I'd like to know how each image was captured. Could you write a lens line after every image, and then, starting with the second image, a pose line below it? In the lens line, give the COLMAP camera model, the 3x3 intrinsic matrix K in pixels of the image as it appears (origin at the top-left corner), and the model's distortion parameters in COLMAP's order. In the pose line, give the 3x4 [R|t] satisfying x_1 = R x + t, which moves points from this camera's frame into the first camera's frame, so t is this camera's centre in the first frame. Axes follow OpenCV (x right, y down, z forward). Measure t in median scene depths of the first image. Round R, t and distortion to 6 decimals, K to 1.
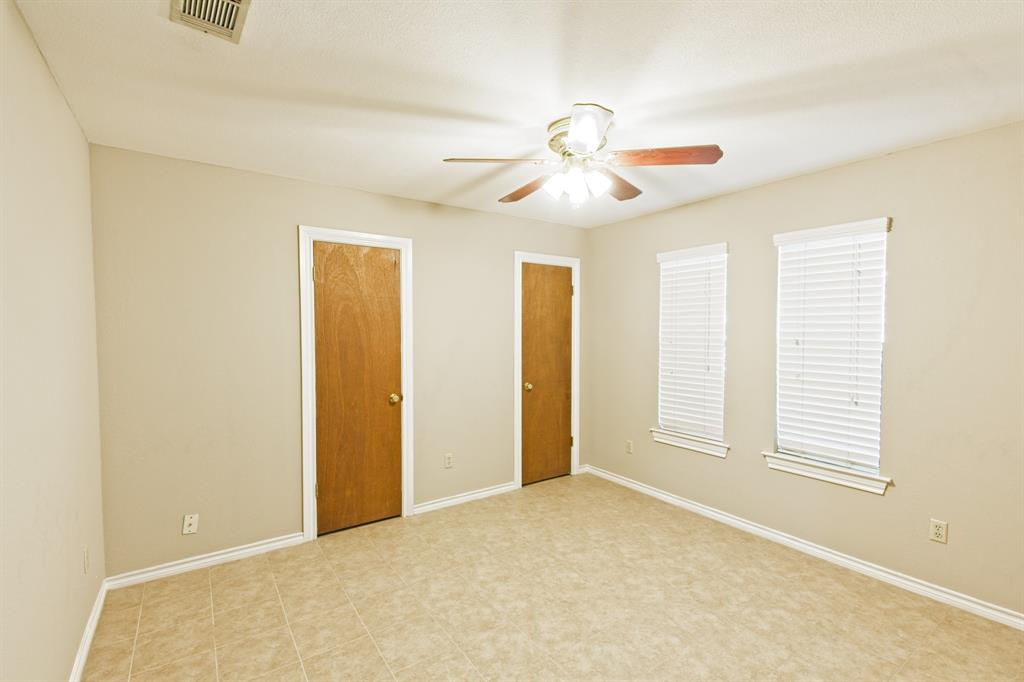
lens RADIAL K [[455.4, 0, 511.6], [0, 455.4, 338.3], [0, 0, 1]] dist [0.016332, -0.008743]
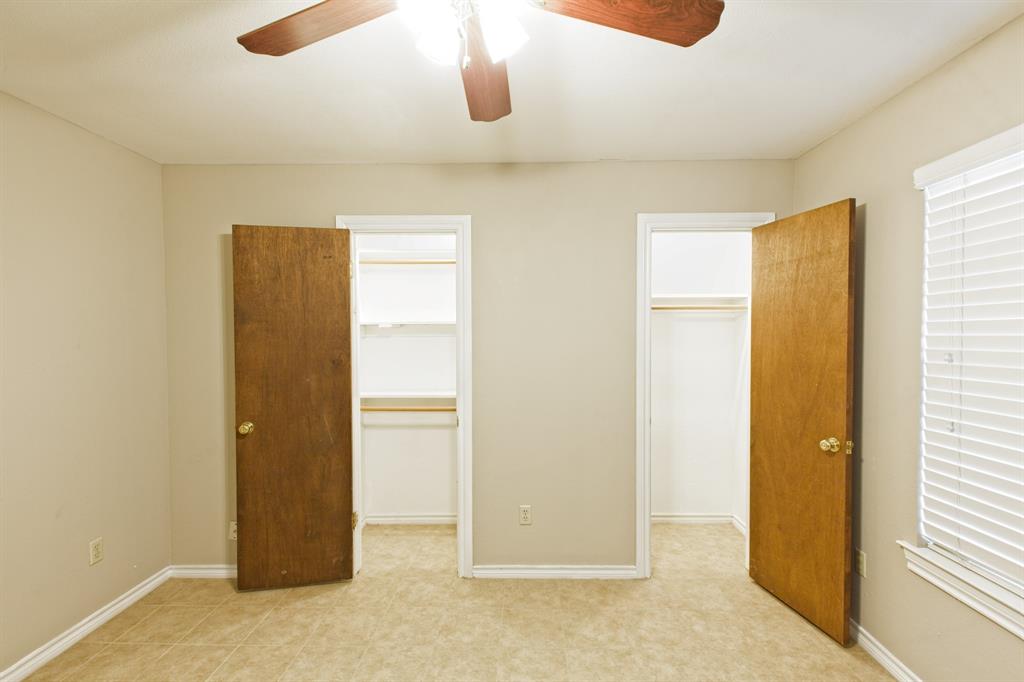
lens RADIAL K [[455.4, 0, 521.5], [0, 455.4, 340.9], [0, 0, 1]] dist [0.016332, -0.008743]
pose [[0.814128, 0.005978, -0.580654, 0.338263], [-0.009318, 0.999953, -0.002770, -0.007433], [0.580610, 0.007666, 0.814146, 0.494041]]
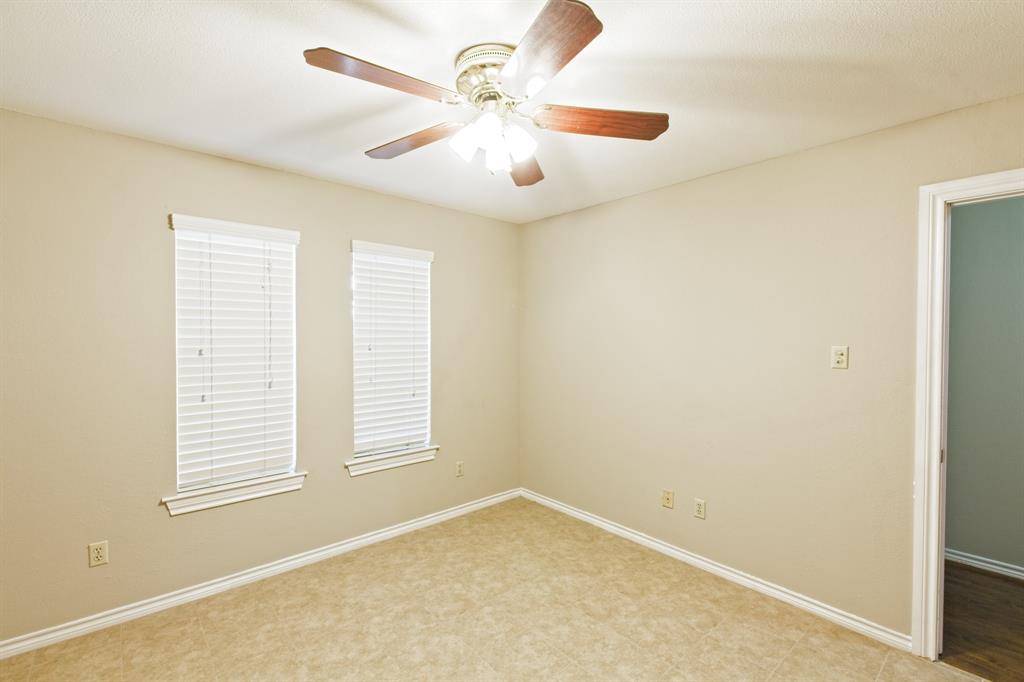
lens RADIAL K [[455.4, 0, 516.3], [0, 455.4, 337.8], [0, 0, 1]] dist [0.016332, -0.008743]
pose [[-0.120166, -0.016455, 0.992617, -0.457877], [0.011284, 0.999775, 0.017940, -0.028778], [-0.992690, 0.013356, -0.119953, 0.786442]]
